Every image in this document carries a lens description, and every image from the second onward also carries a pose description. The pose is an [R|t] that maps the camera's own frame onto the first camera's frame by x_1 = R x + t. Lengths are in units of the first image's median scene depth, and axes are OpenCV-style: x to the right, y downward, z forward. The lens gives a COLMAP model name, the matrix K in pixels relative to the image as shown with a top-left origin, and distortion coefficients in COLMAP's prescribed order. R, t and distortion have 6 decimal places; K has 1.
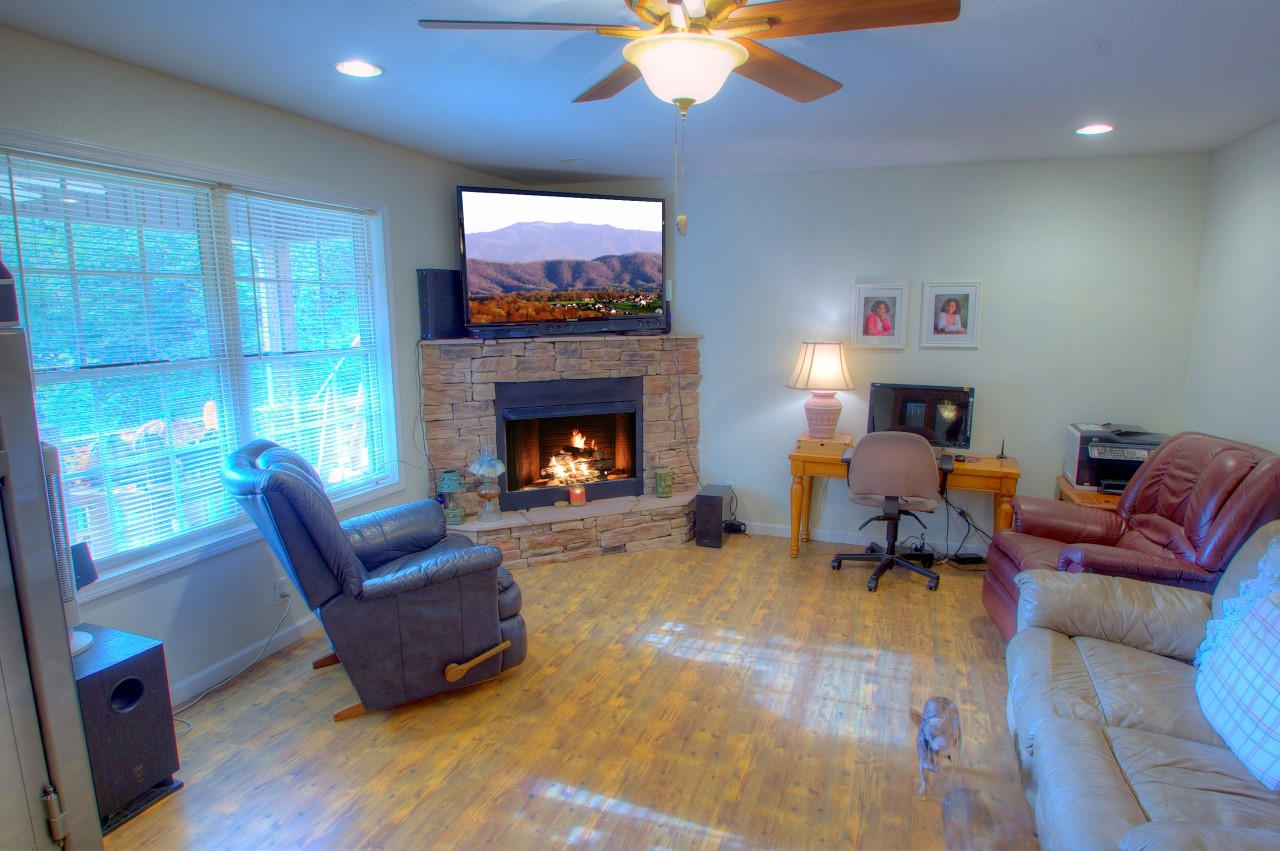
lens RADIAL K [[704.5, 0, 643.8], [0, 704.5, 425.3], [0, 0, 1]] dist [-0.005363, -0.000747]
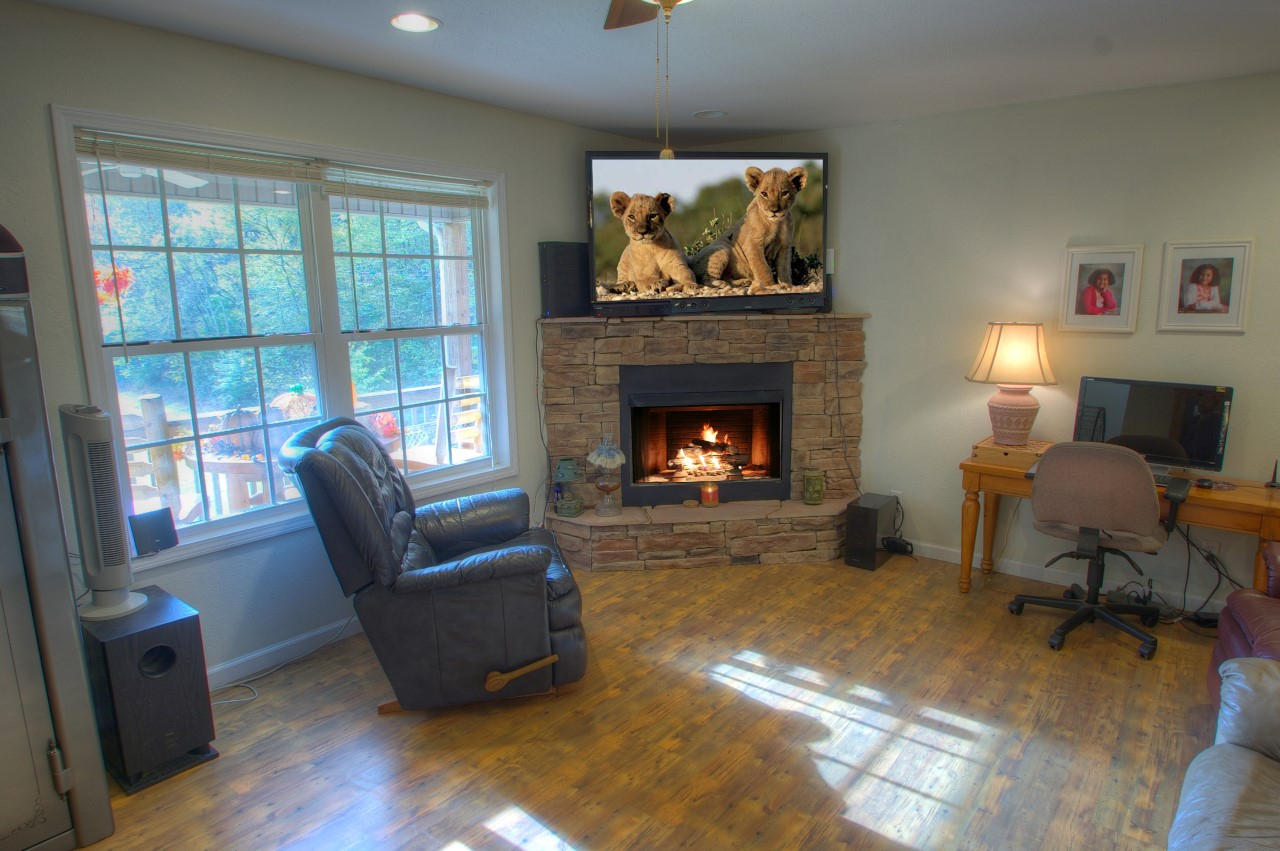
lens RADIAL K [[752.6, 0, 644.5], [0, 752.6, 421.8], [0, 0, 1]] dist [-0.004123, -0.006184]
pose [[0.953603, 0.045000, -0.297684, 0.123709], [-0.041642, 0.998977, 0.017616, -0.006401], [0.298172, -0.004403, 0.954502, 0.084622]]
